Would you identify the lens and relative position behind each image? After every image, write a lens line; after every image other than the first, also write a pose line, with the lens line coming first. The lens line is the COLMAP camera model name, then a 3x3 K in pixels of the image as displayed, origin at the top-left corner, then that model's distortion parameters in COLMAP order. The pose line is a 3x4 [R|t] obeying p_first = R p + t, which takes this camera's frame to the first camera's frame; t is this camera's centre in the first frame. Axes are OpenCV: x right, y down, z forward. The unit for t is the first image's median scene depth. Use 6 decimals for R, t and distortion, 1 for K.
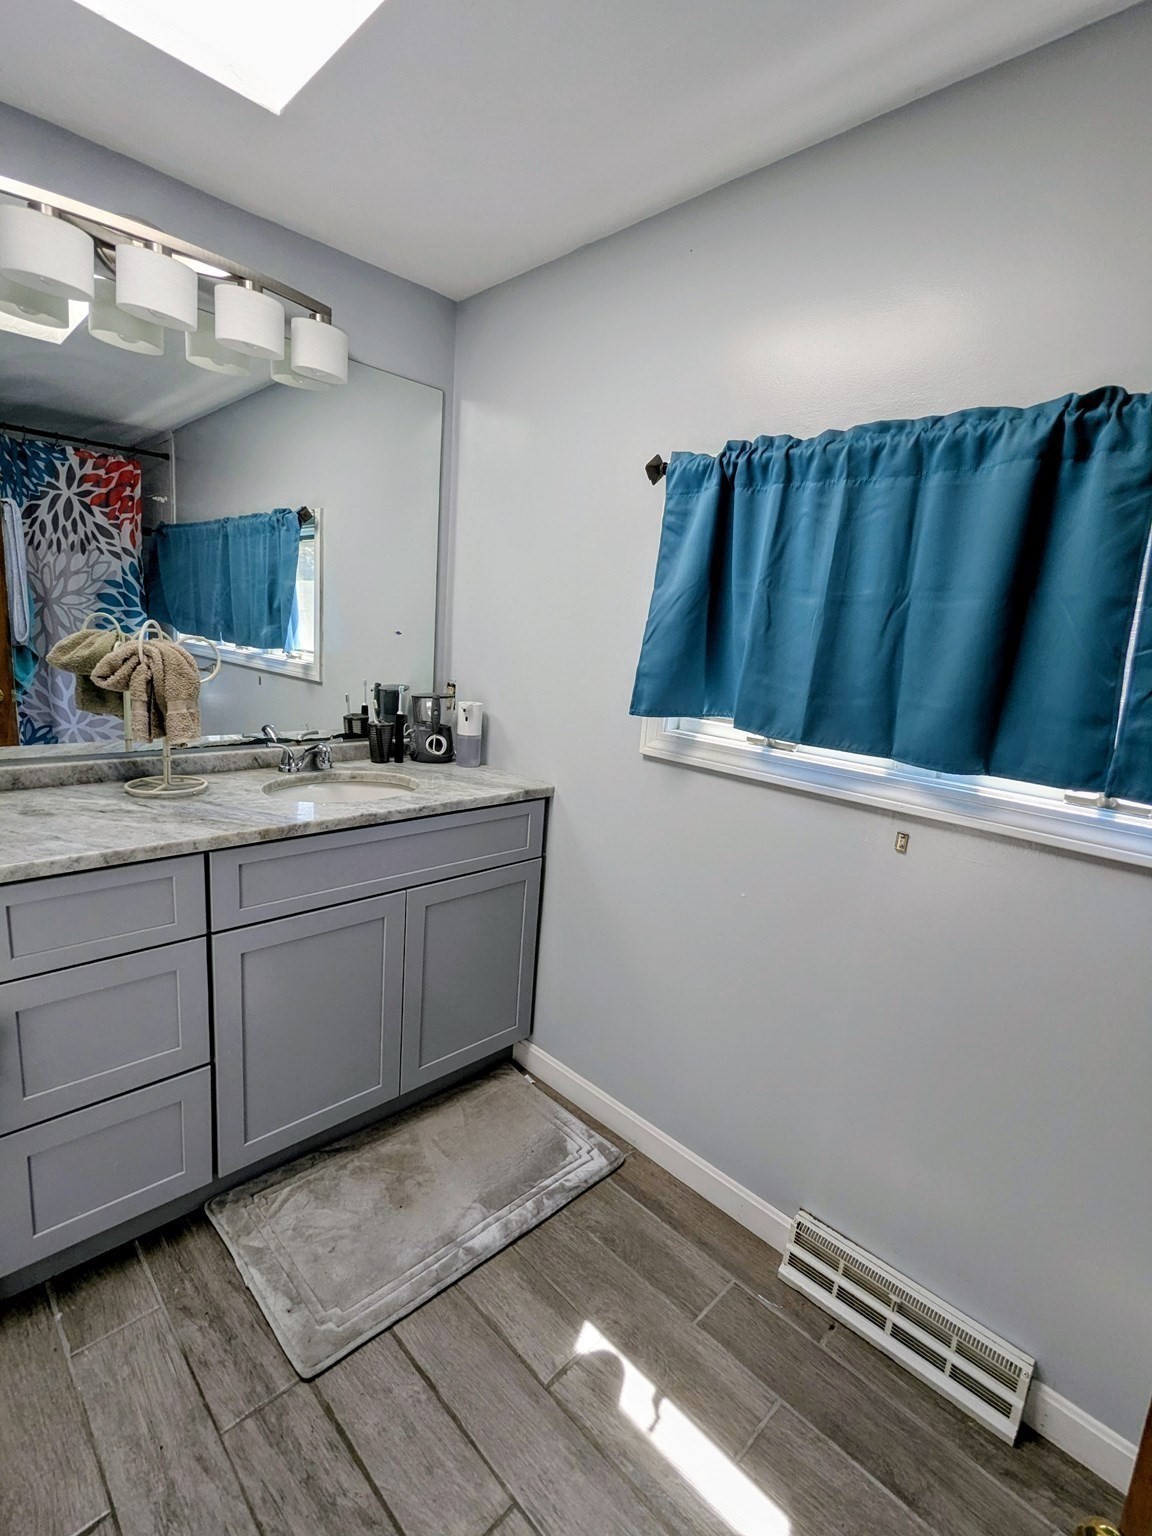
lens RADIAL K [[723.6, 0, 575.6], [0, 723.6, 769.9], [0, 0, 1]] dist [-0.002485, 0.001248]
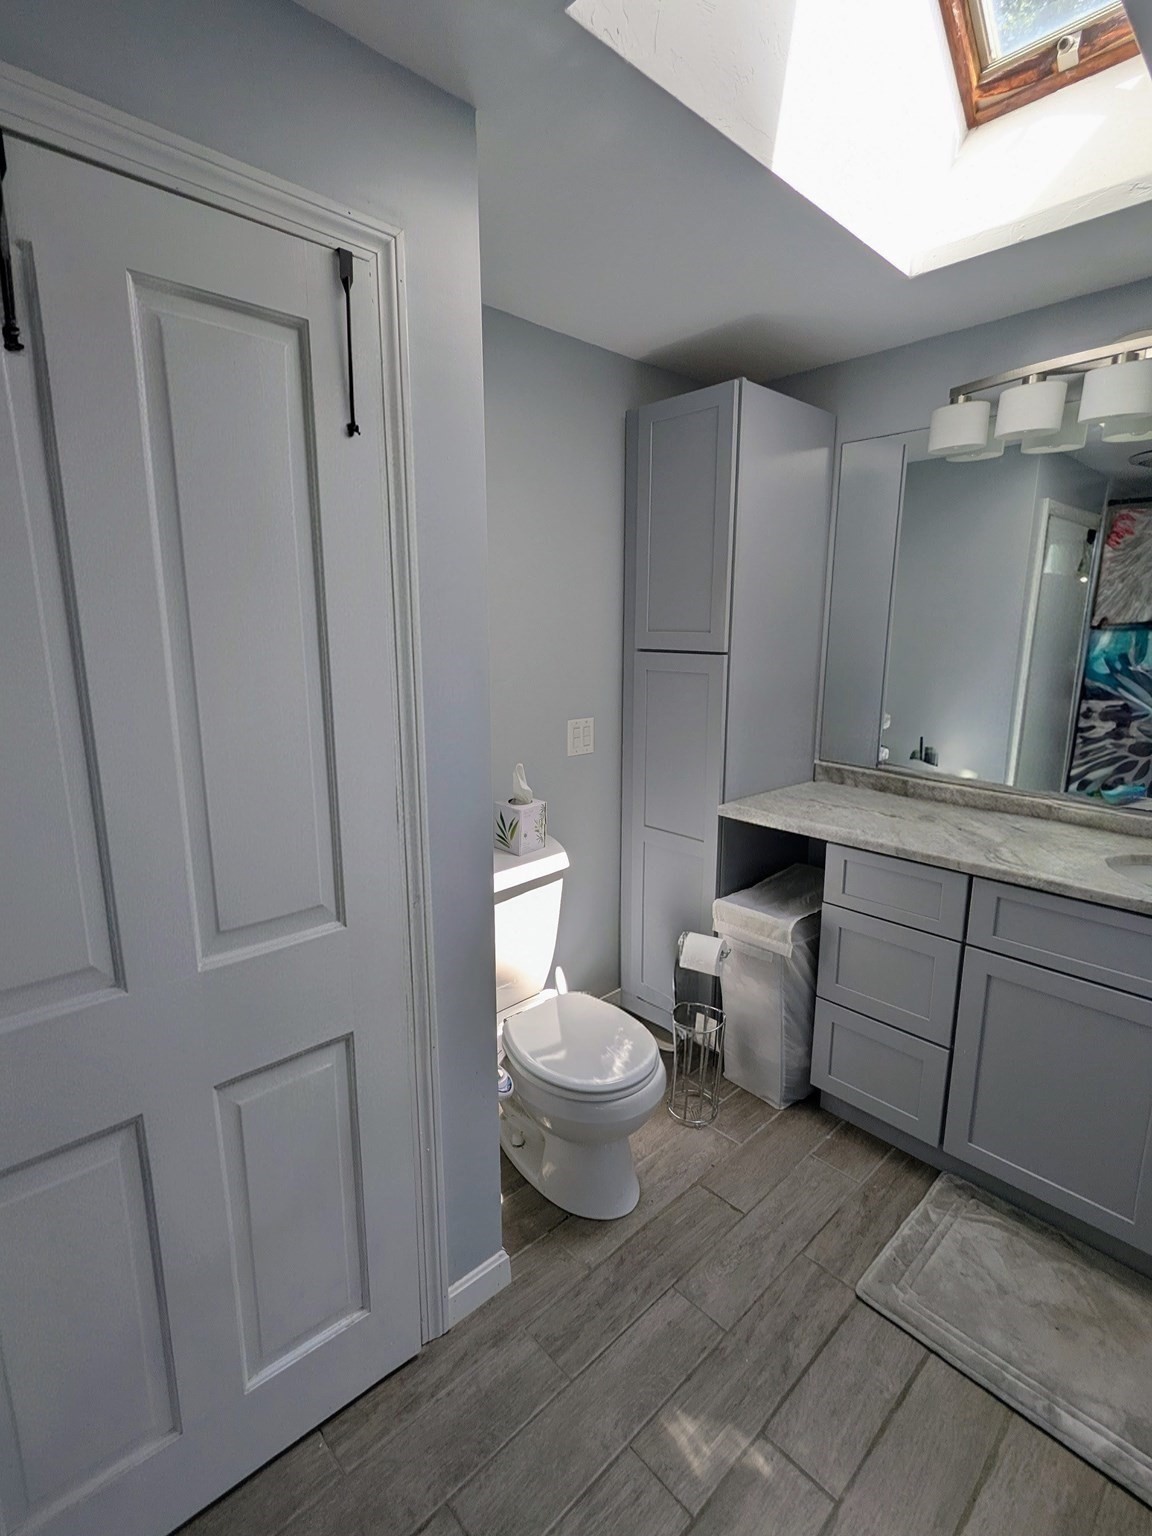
lens RADIAL K [[723.6, 0, 576.7], [0, 723.6, 765.5], [0, 0, 1]] dist [-0.002485, 0.001248]
pose [[-0.034788, 0.123416, -0.991745, 0.690766], [-0.197737, 0.971878, 0.127880, -0.088663], [0.979638, 0.200553, -0.009406, 0.329607]]
